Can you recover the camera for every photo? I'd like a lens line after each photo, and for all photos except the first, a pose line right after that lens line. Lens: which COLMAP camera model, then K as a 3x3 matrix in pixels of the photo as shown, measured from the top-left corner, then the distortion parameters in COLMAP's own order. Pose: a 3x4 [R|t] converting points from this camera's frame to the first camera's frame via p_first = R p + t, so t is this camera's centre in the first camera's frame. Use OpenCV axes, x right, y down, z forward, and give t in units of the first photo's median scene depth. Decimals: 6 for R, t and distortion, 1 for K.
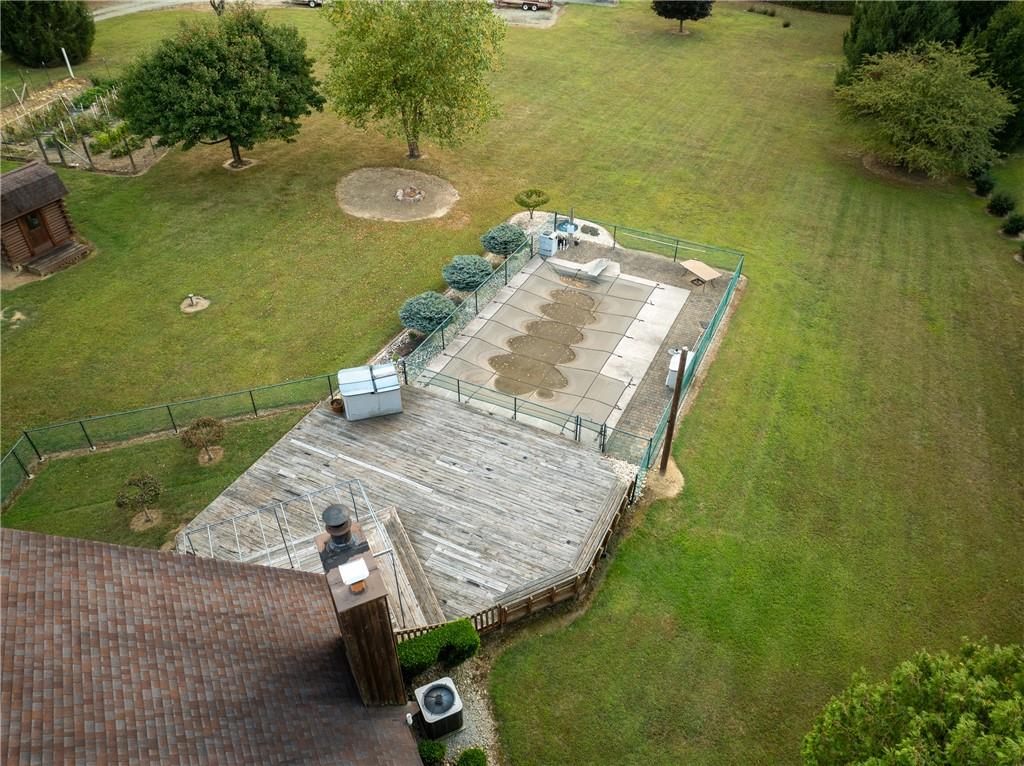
lens RADIAL K [[714.9, 0, 512.0], [0, 714.9, 383.0], [0, 0, 1]] dist [-0.037415, -0.002464]
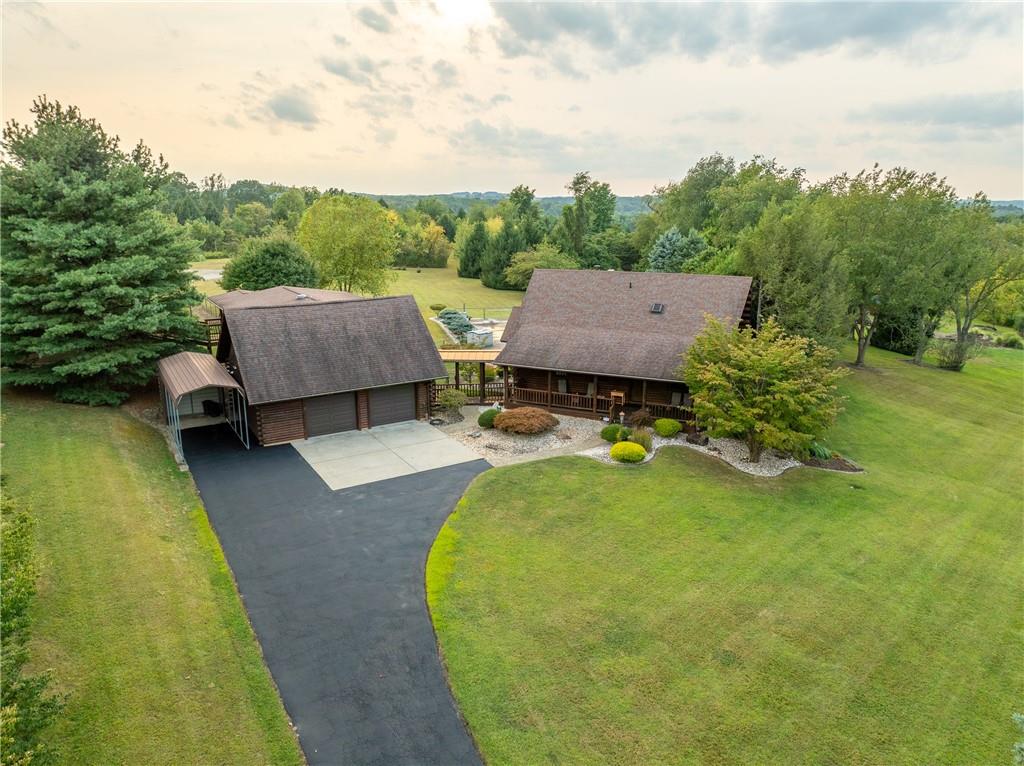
lens RADIAL K [[722.4, 0, 516.7], [0, 722.4, 377.9], [0, 0, 1]] dist [-0.034552, 0.003492]
pose [[0.764078, -0.157428, 0.625621, -1.129636], [0.404817, 0.872077, -0.274963, 0.583416], [-0.502303, 0.463355, 0.730064, -0.541533]]
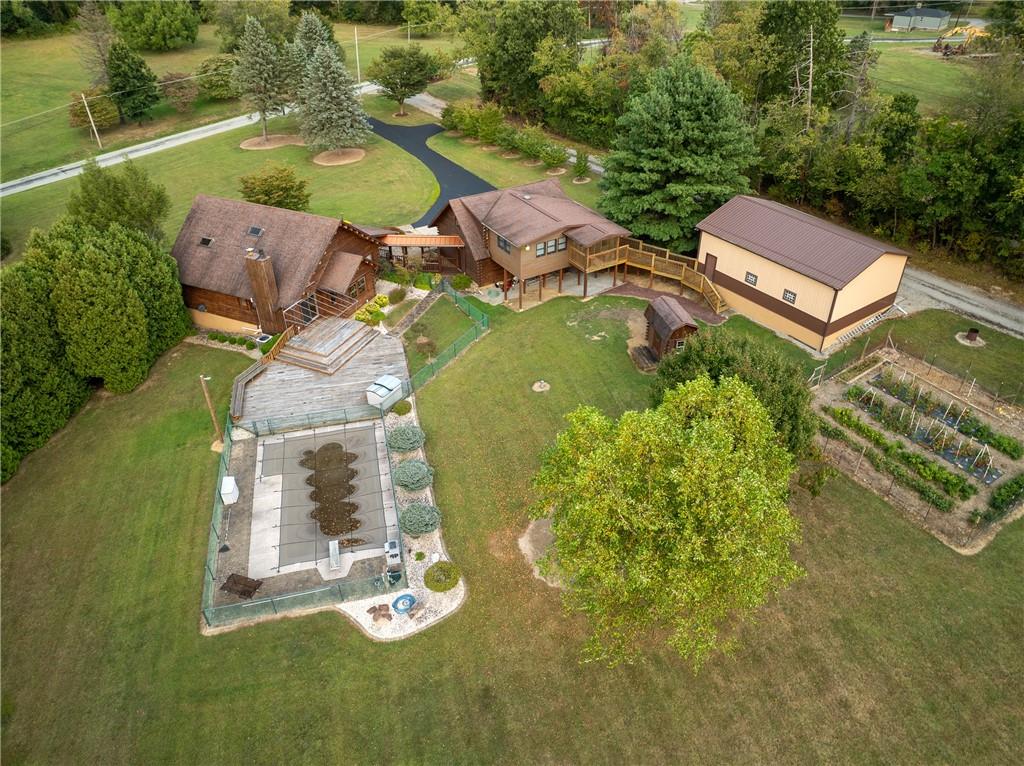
lens RADIAL K [[722.4, 0, 516.7], [0, 722.4, 377.9], [0, 0, 1]] dist [-0.034552, 0.003492]
pose [[-0.766782, 0.364851, -0.528137, 0.351674], [-0.399880, 0.372111, 0.837634, -1.165361], [0.502137, 0.853474, -0.139431, 0.956392]]
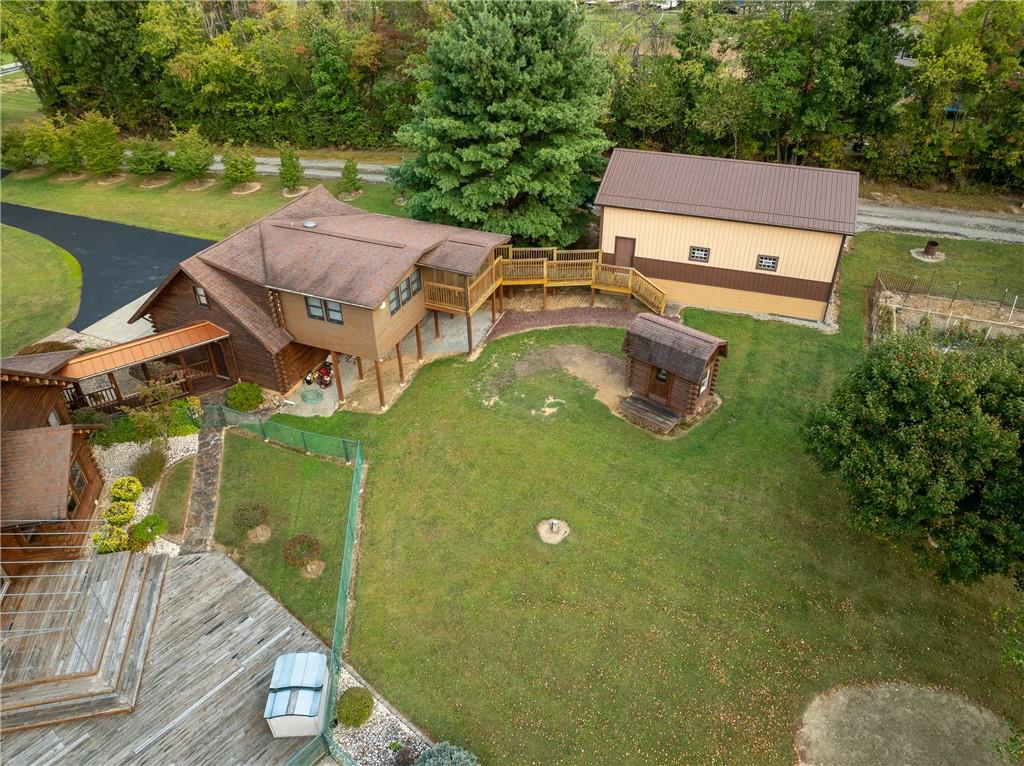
lens RADIAL K [[722.4, 0, 516.7], [0, 722.4, 377.9], [0, 0, 1]] dist [-0.034552, 0.003492]
pose [[-0.237388, 0.550644, -0.800274, 0.142483], [-0.603745, 0.561755, 0.565618, -0.564193], [0.761012, 0.617432, 0.199094, 0.543169]]
